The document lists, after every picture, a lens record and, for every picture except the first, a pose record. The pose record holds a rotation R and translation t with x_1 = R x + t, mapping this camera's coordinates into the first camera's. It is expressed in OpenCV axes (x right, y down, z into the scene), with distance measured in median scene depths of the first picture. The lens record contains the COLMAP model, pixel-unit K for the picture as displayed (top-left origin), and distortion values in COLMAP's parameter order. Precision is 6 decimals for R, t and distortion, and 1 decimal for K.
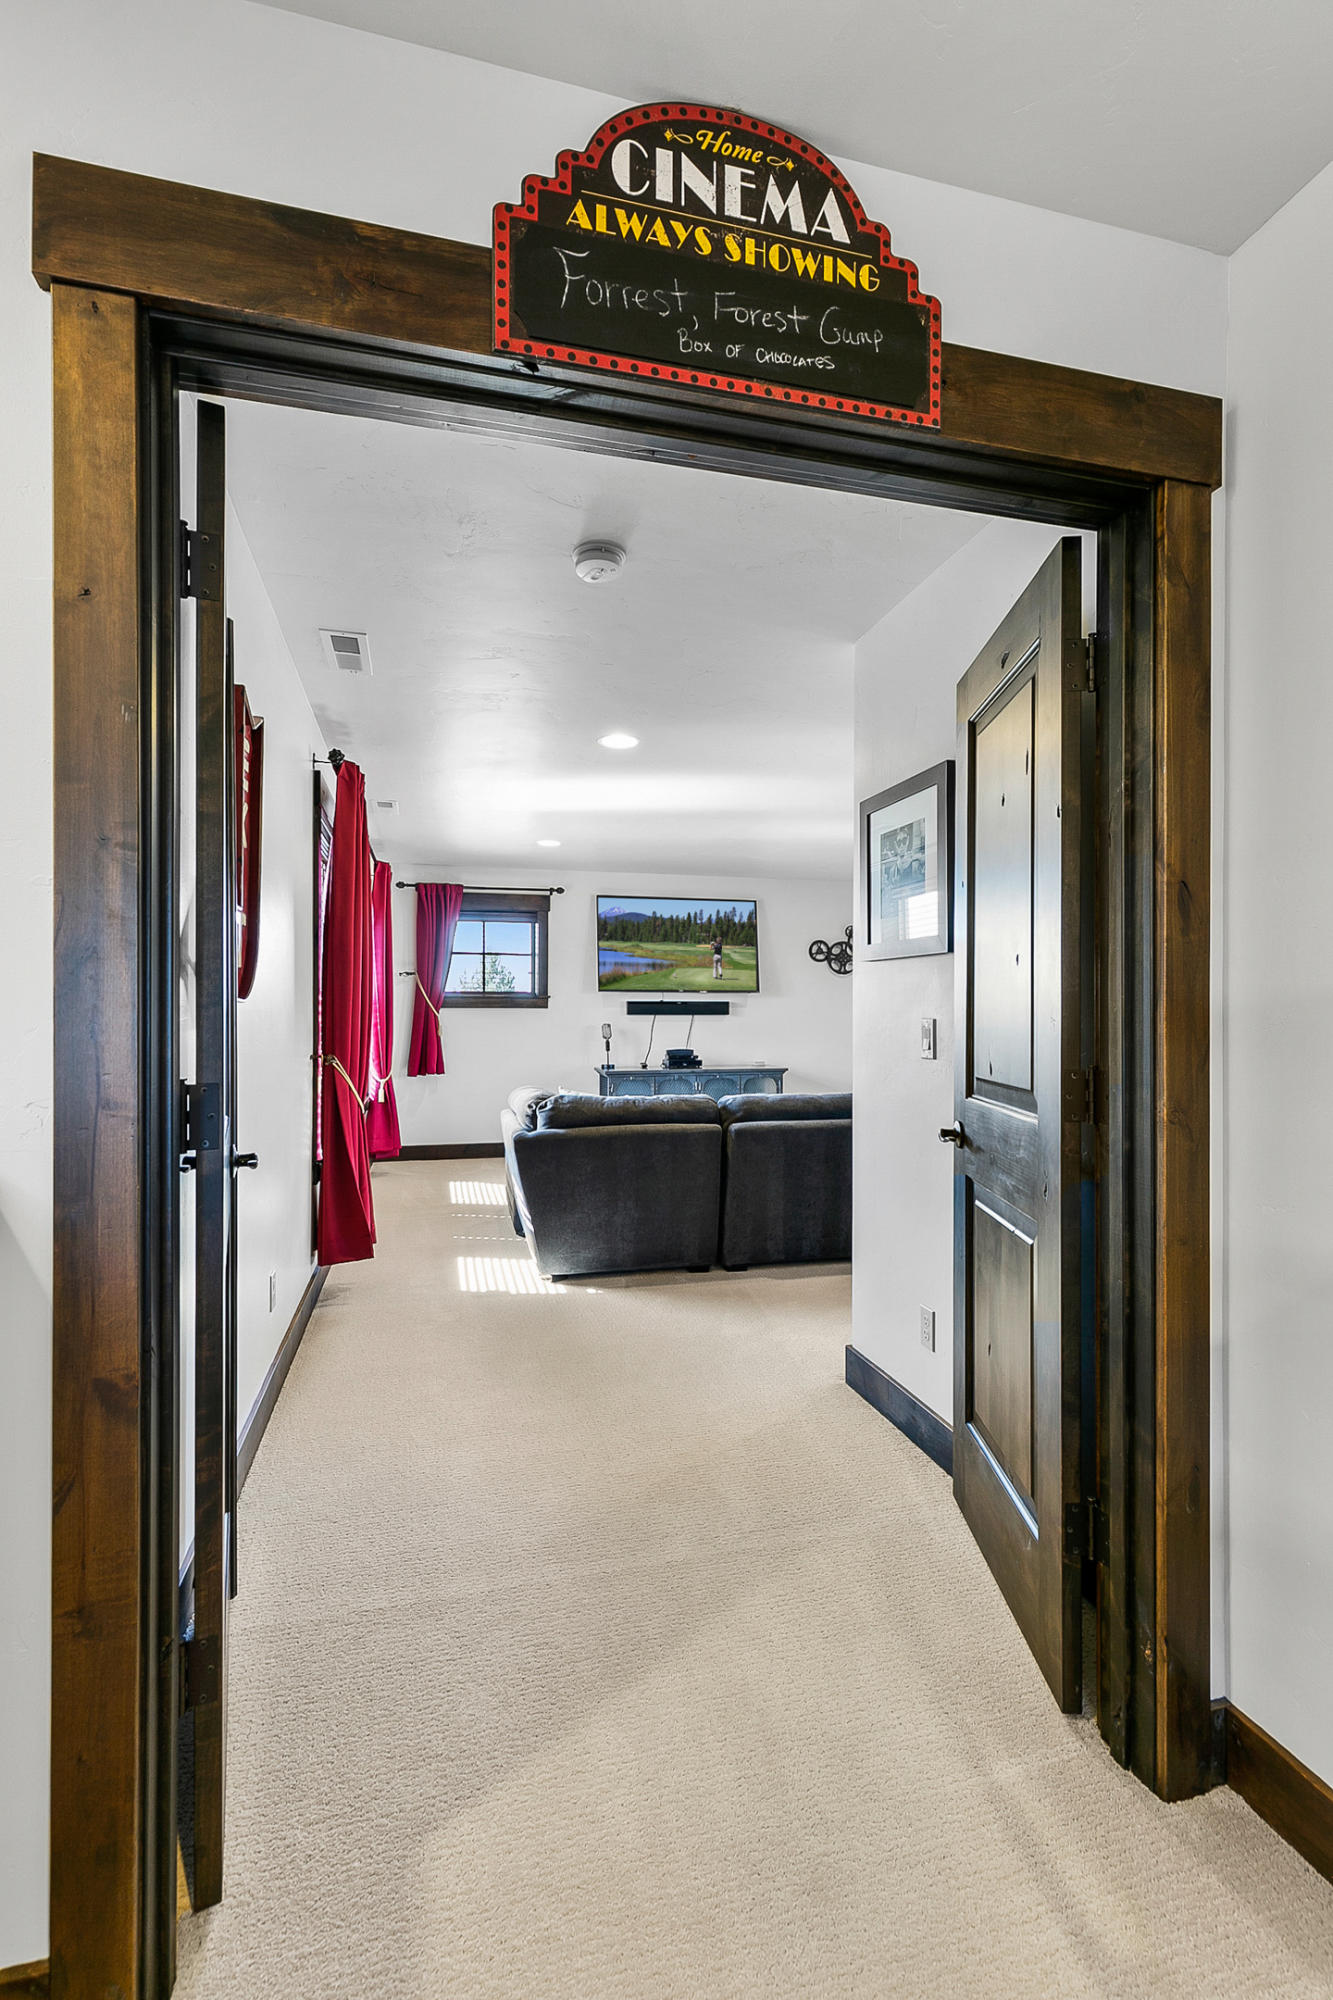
lens RADIAL K [[903.4, 0, 663.6], [0, 903.4, 1006.2], [0, 0, 1]] dist [0.001895, 0.000022]
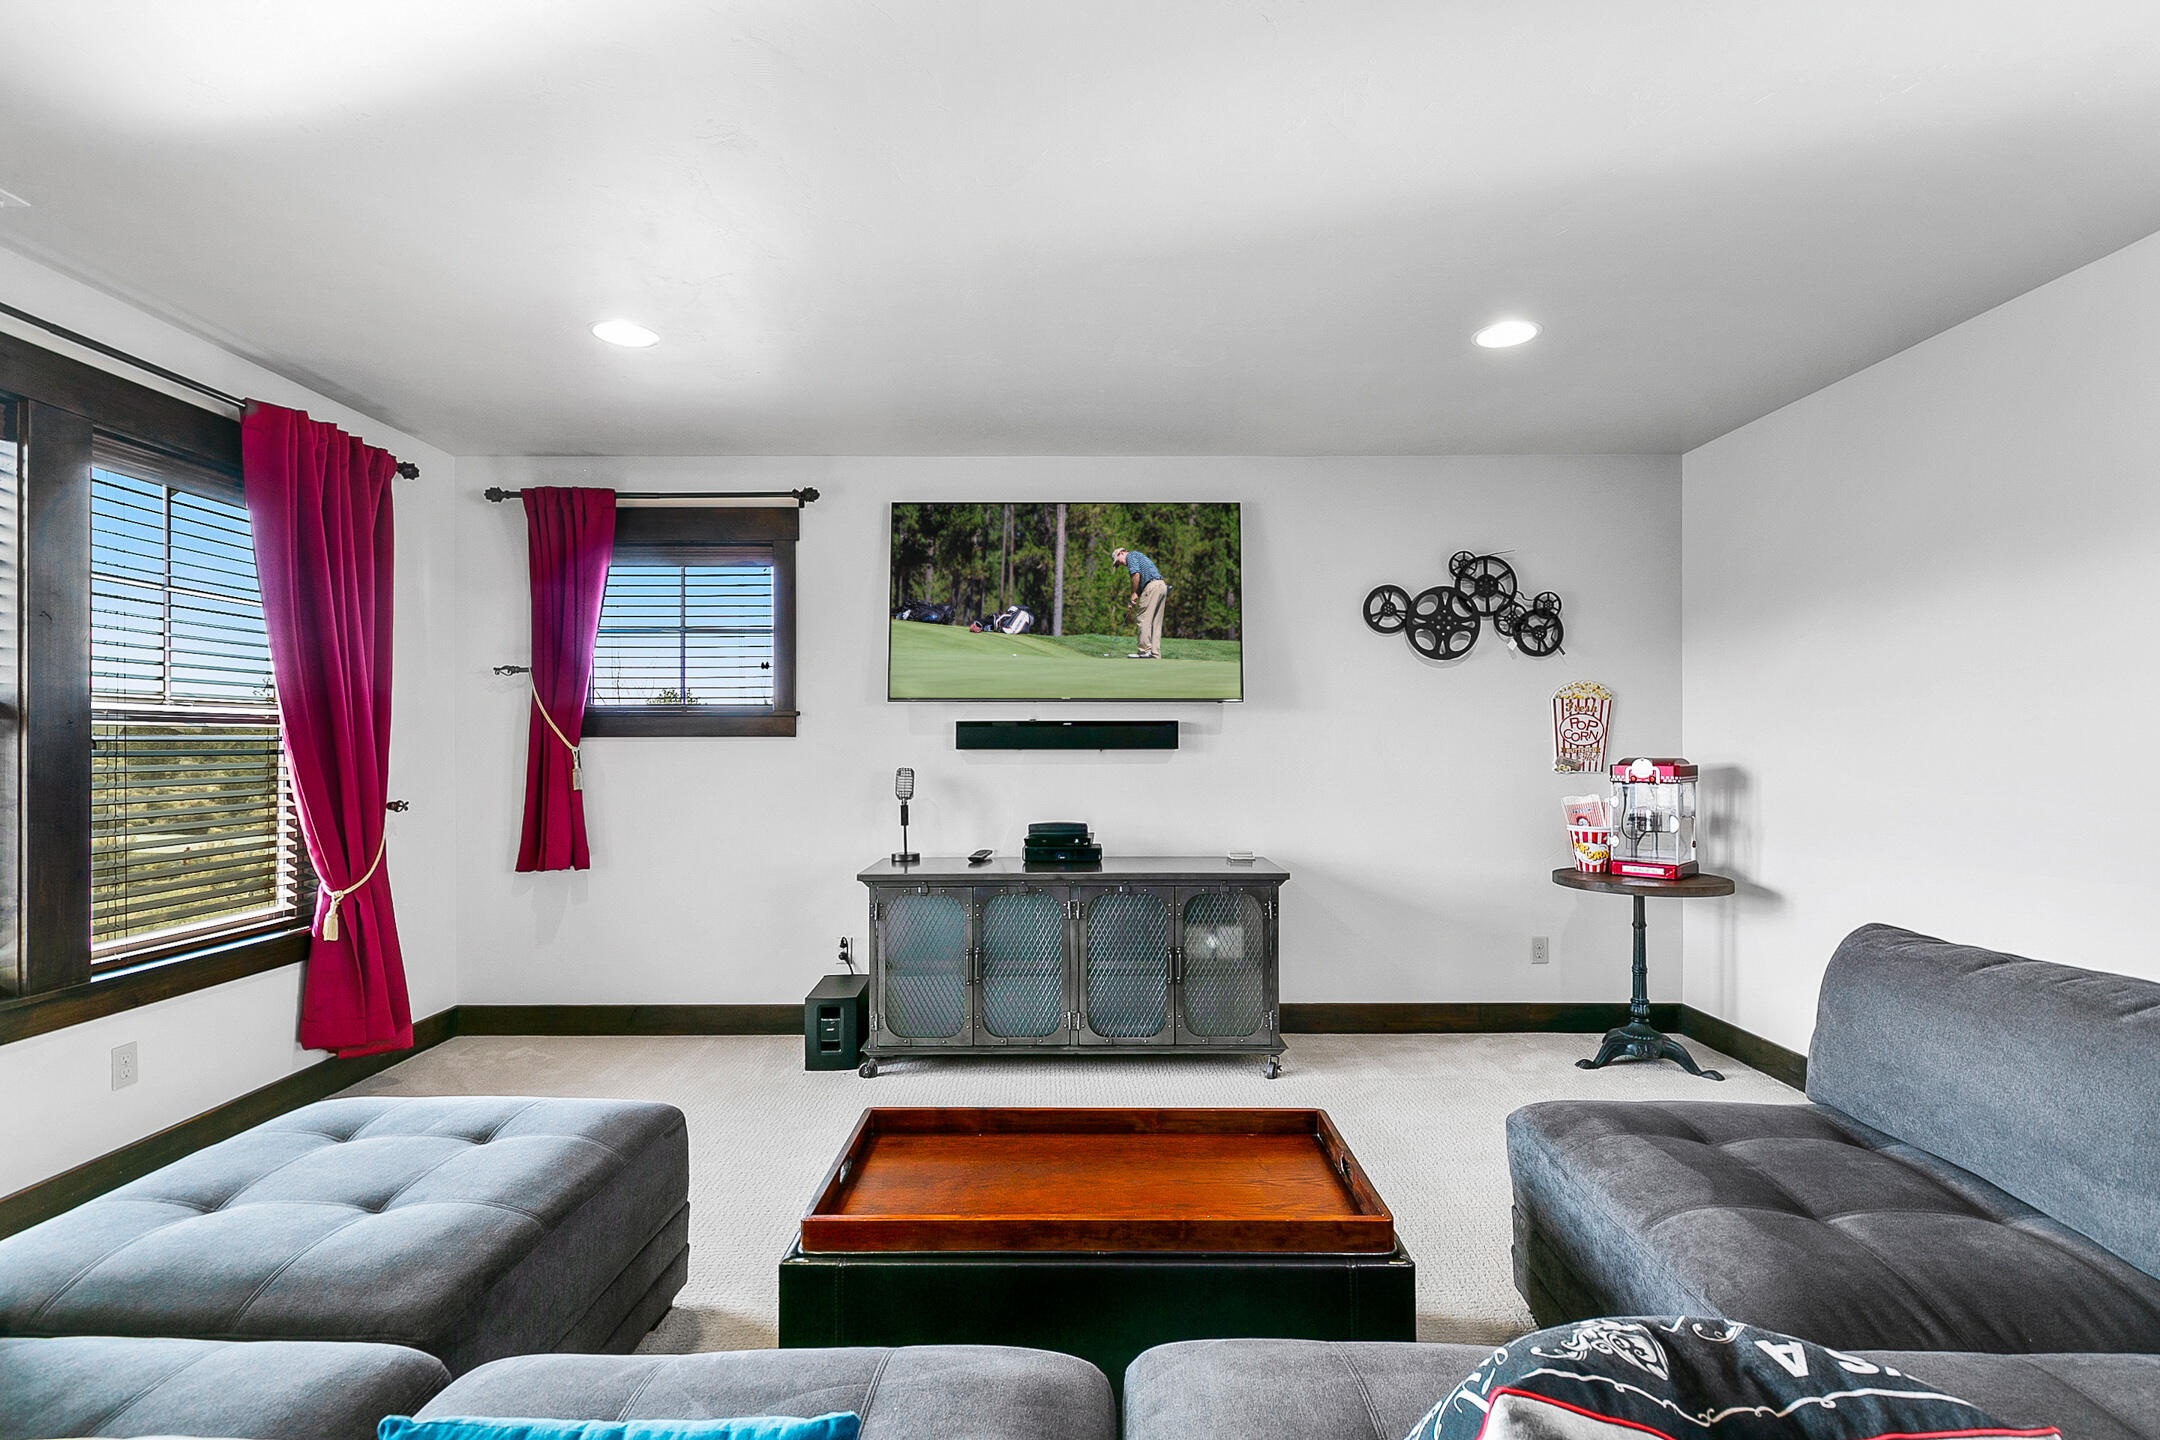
lens RADIAL K [[975.6, 0, 1080.3], [0, 975.6, 729.9], [0, 0, 1]] dist [0.001895, 0.000022]
pose [[0.970334, -0.005230, -0.241711, 0.150644], [0.004471, 0.999983, -0.003692, 0.001159], [0.241726, 0.002502, 0.970341, 0.517822]]
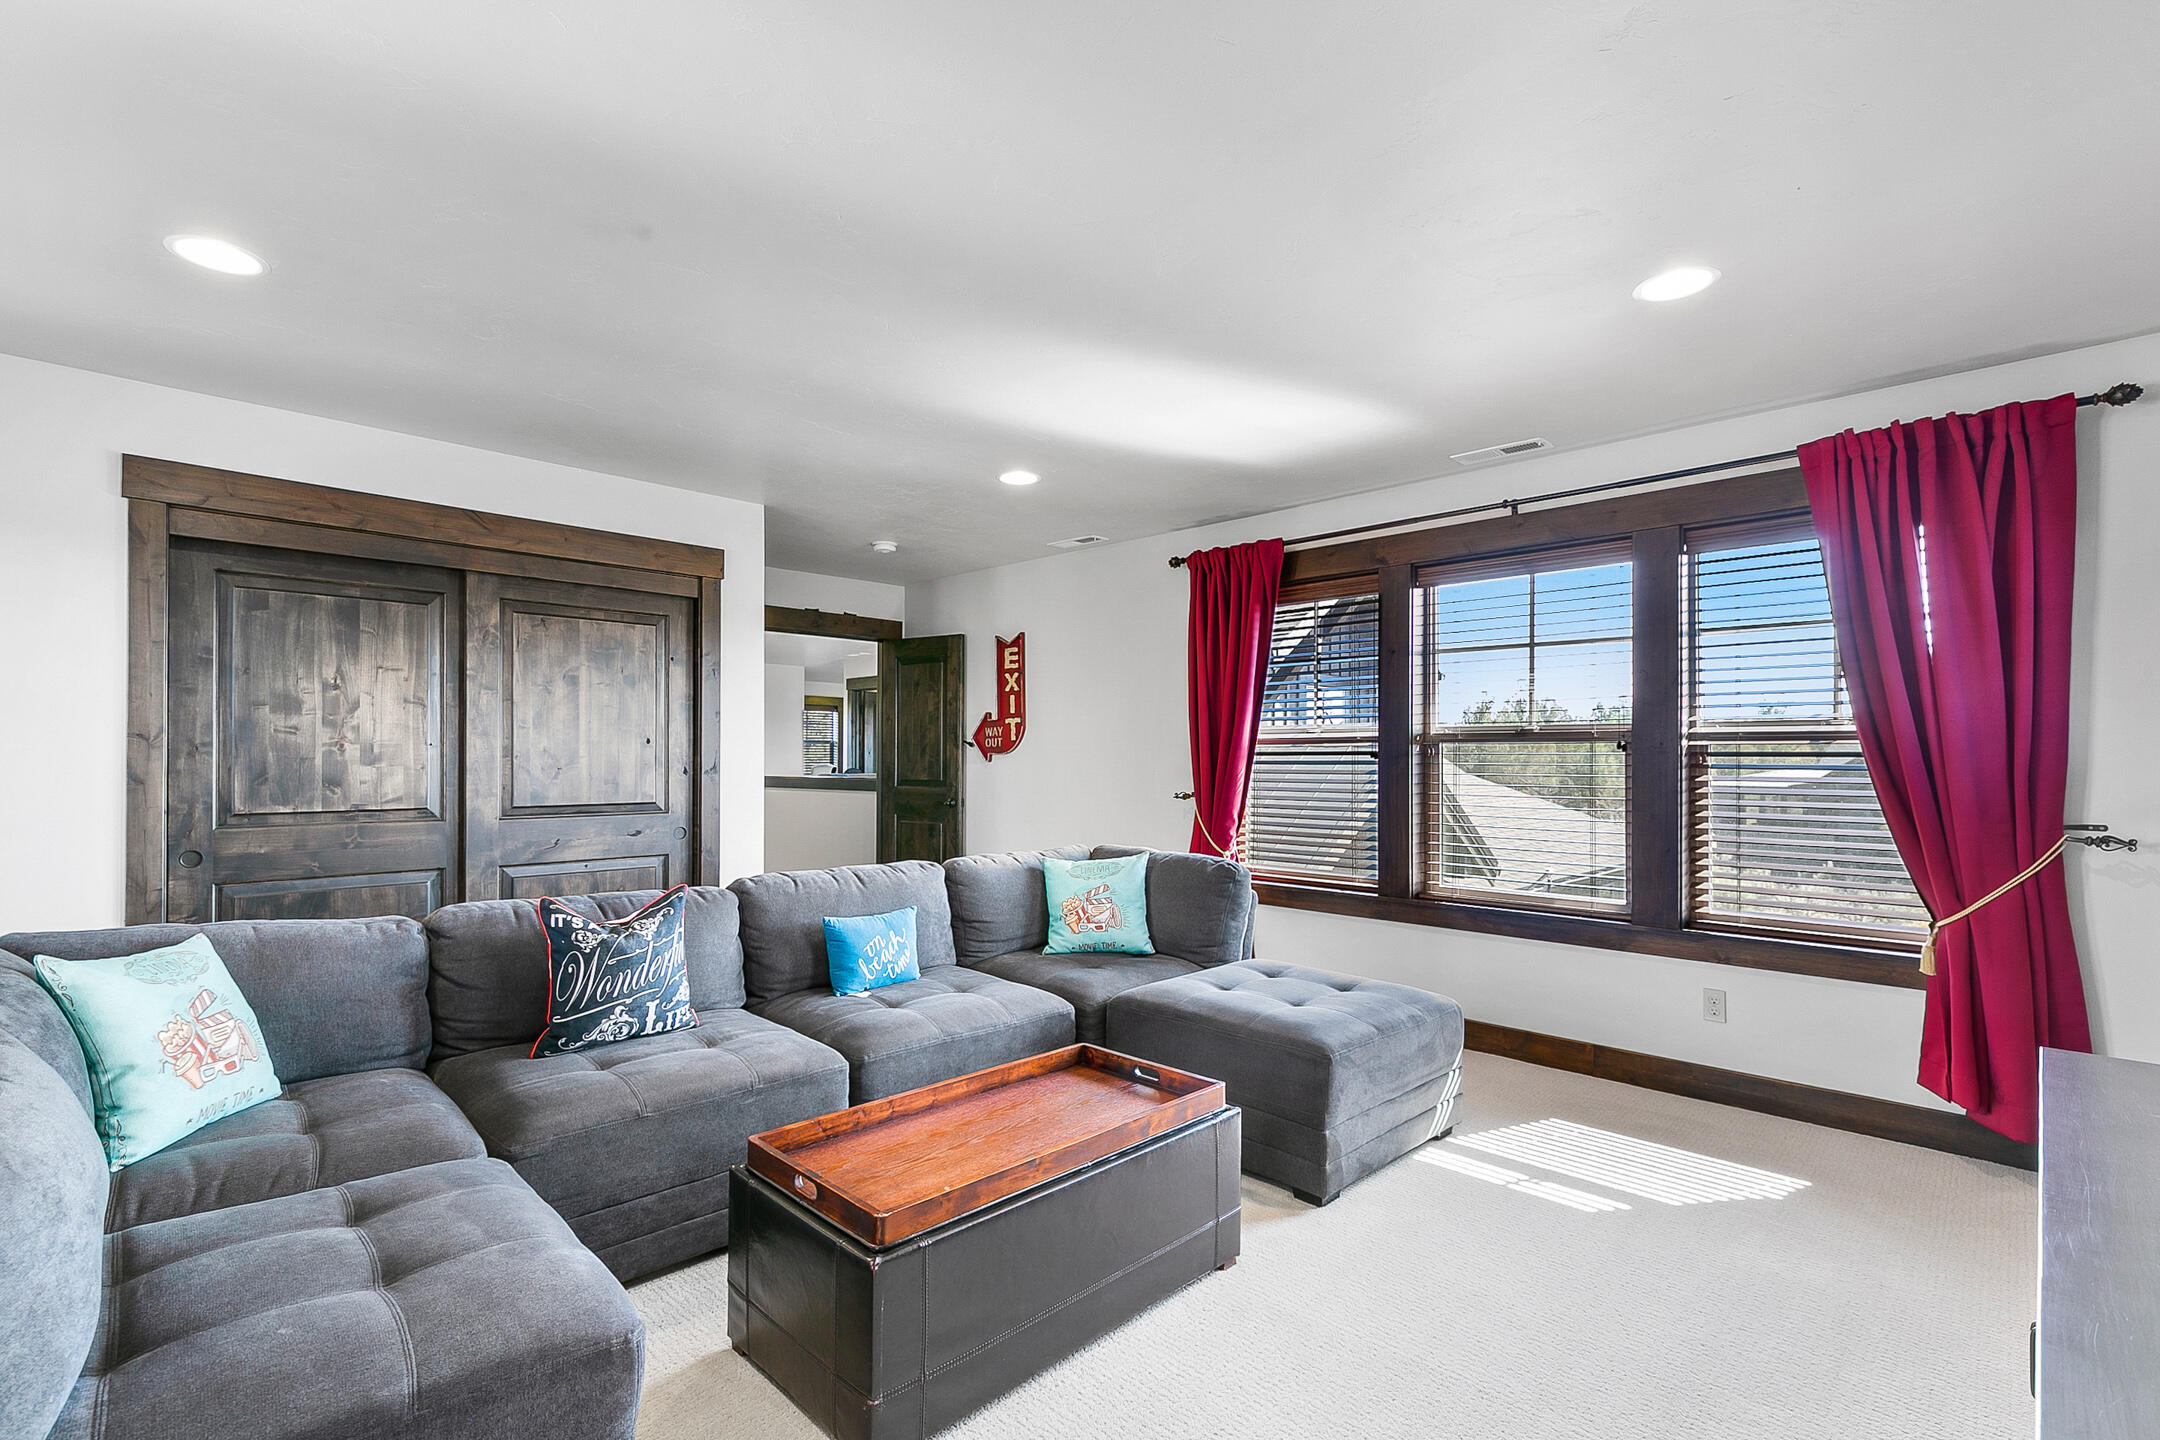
lens RADIAL K [[975.6, 0, 1078.6], [0, 975.6, 729.9], [0, 0, 1]] dist [0.001895, 0.000022]
pose [[-0.871019, -0.016659, -0.490967, 0.216279], [-0.006571, 0.999731, -0.022263, 0.002848], [0.491206, -0.016165, -0.870893, 1.009539]]
